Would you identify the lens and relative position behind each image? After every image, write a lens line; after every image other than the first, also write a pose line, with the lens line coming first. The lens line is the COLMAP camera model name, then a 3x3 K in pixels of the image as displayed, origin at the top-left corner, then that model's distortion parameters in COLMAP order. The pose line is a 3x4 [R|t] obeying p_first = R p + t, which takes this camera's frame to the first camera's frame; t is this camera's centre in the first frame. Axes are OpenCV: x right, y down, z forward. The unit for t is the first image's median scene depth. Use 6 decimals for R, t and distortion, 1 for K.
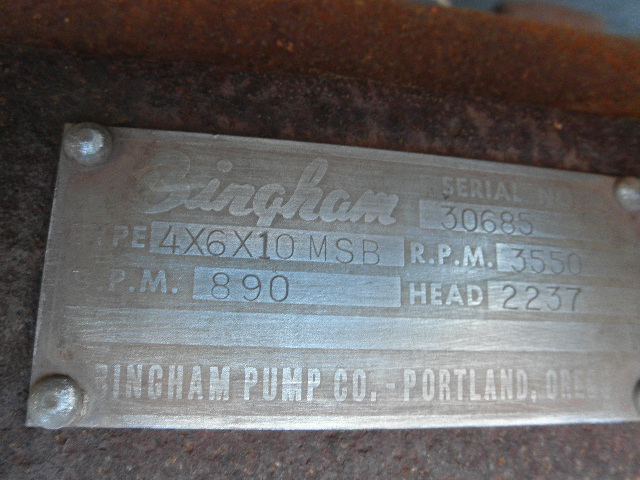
lens RADIAL K [[522.1, 0, 320.6], [0, 522.1, 242.7], [0, 0, 1]] dist [-0.080507, 0.048043]
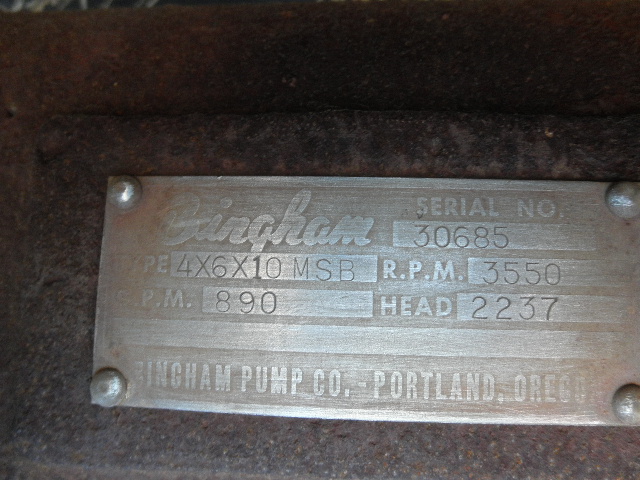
lens RADIAL K [[522.1, 0, 320.5], [0, 522.1, 238.4], [0, 0, 1]] dist [-0.080507, 0.048043]
pose [[0.963533, -0.025946, -0.266330, 0.351705], [0.046557, 0.996363, 0.071368, -0.138763], [0.263509, -0.081165, 0.961236, -0.128848]]
